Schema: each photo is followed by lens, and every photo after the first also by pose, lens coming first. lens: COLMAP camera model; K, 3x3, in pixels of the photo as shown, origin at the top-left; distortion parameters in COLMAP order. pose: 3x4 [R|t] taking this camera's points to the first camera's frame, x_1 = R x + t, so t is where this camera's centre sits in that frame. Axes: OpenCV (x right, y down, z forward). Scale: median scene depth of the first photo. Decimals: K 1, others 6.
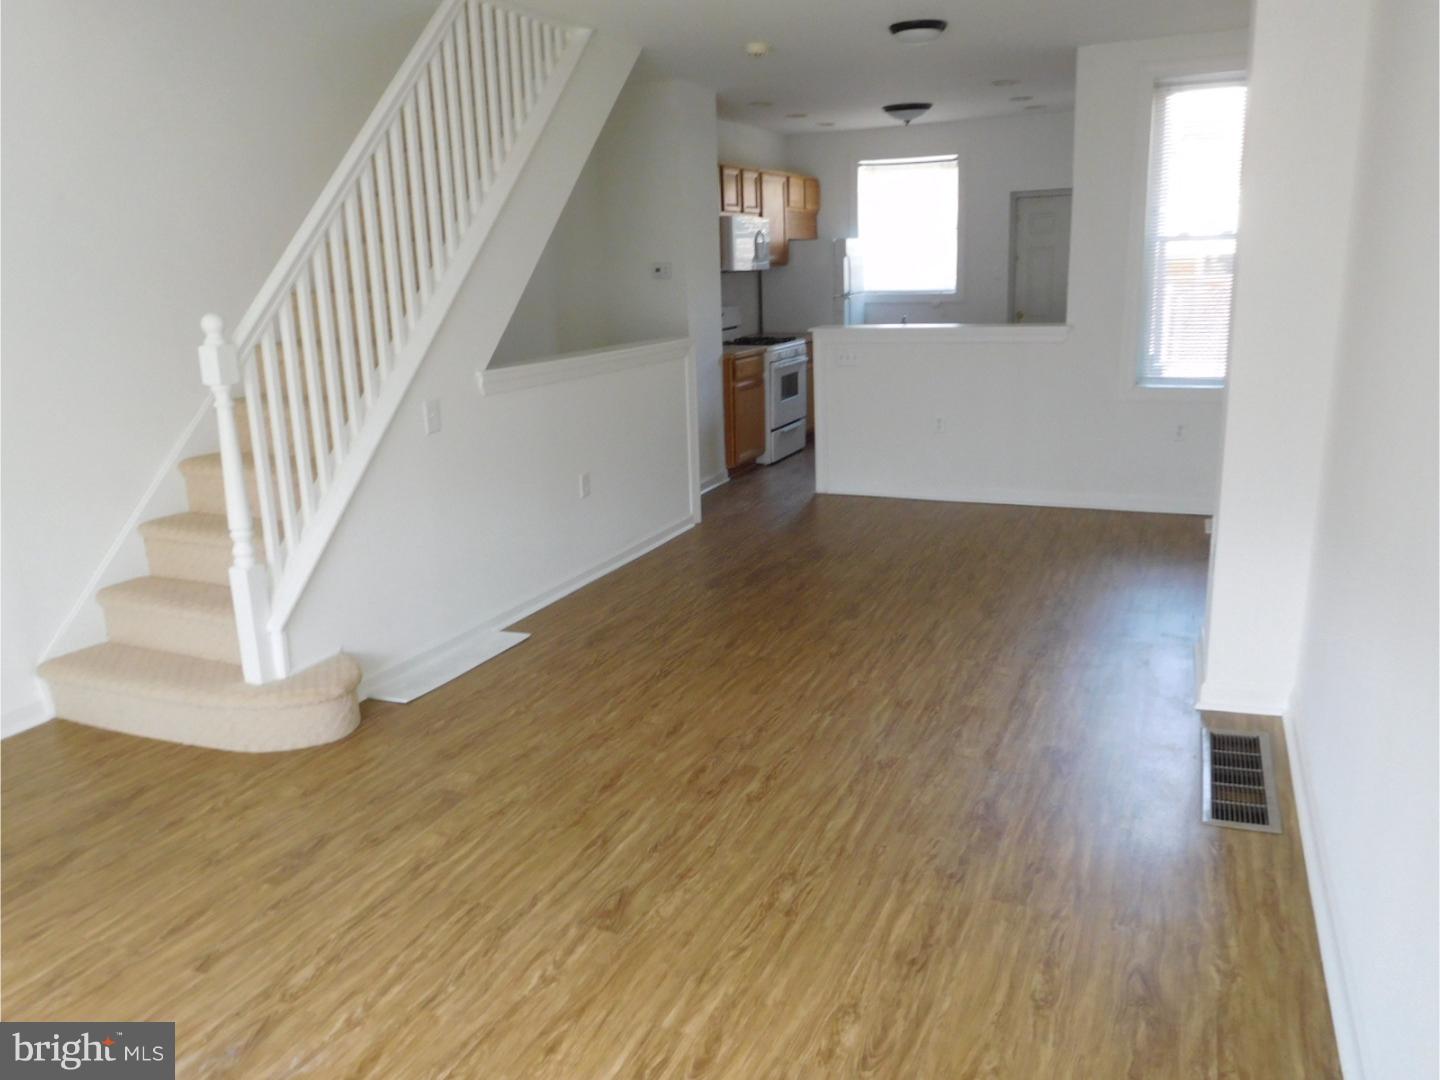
lens RADIAL K [[1071.3, 0, 712.8], [0, 1071.3, 548.0], [0, 0, 1]] dist [-0.020389, 0.004689]
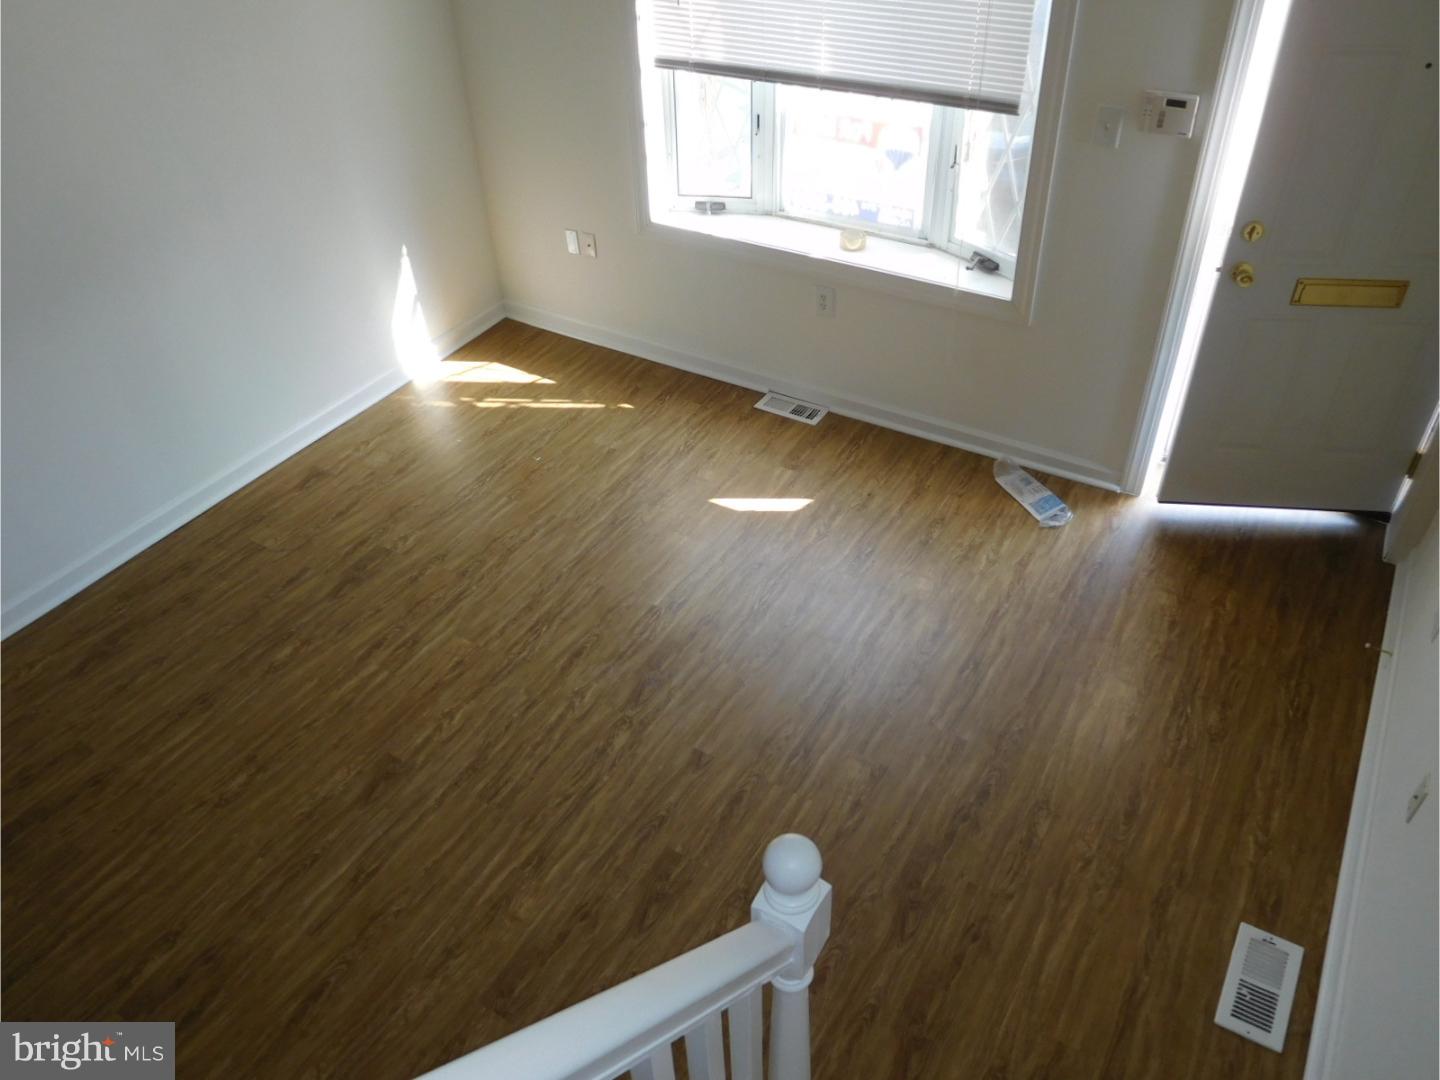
lens RADIAL K [[1071.3, 0, 728.4], [0, 1071.3, 533.5], [0, 0, 1]] dist [-0.020389, 0.004689]
pose [[-0.991573, -0.037222, 0.124083, -0.460246], [0.076764, 0.602734, 0.794241, -0.562950], [-0.104352, 0.797073, -0.594798, 1.074553]]
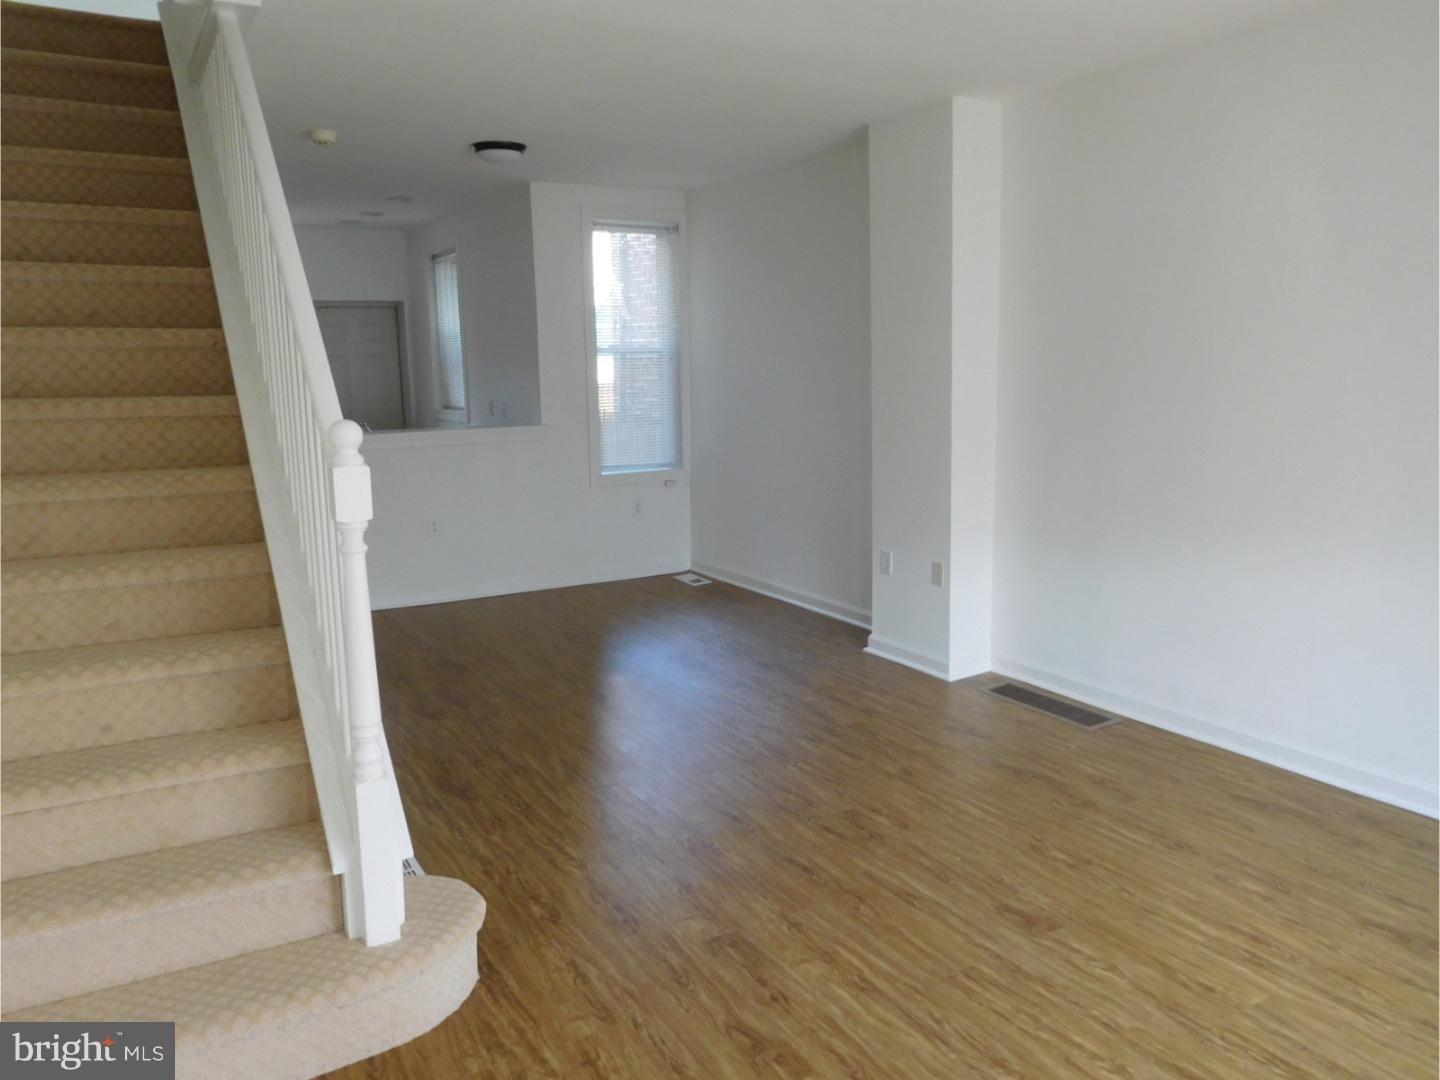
lens RADIAL K [[1071.3, 0, 716.7], [0, 1071.3, 554.6], [0, 0, 1]] dist [-0.020389, 0.004689]
pose [[0.591413, -0.127361, 0.796247, -0.837365], [0.204200, 0.978917, 0.004910, -0.081576], [-0.780085, 0.159690, 0.604952, 0.377038]]
